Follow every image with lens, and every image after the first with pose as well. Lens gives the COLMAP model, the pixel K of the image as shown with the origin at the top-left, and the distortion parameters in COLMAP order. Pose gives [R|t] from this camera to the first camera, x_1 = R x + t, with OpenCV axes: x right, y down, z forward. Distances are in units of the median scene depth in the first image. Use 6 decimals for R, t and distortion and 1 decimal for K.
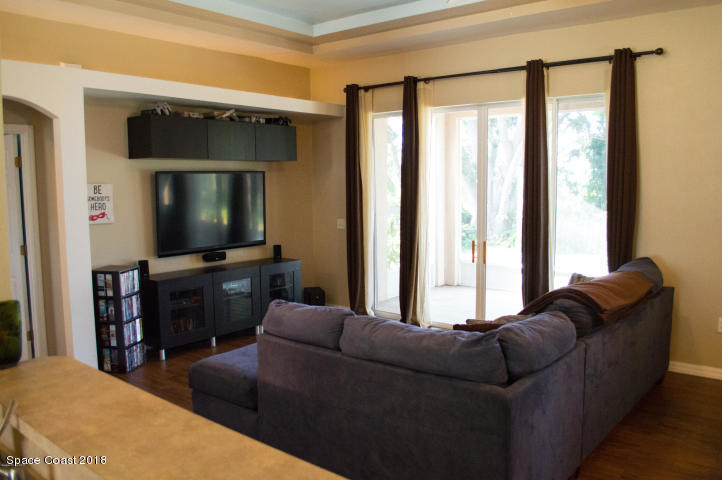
lens RADIAL K [[579.3, 0, 361.0], [0, 579.3, 240.0], [0, 0, 1]] dist [-0.084099, 0.003849]
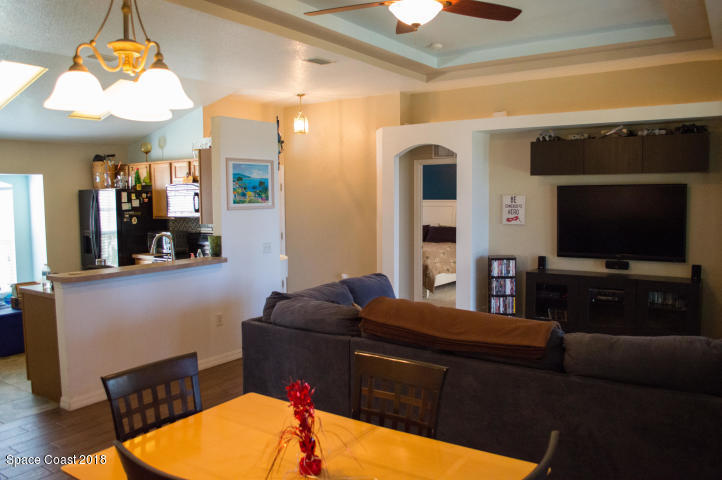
lens RADIAL K [[579.3, 0, 361.0], [0, 579.3, 240.0], [0, 0, 1]] dist [-0.084099, 0.003849]
pose [[0.079333, 0.082624, -0.993418, 0.874451], [-0.095812, 0.992577, 0.074903, -0.058620], [0.992233, 0.089240, 0.086660, 0.509685]]
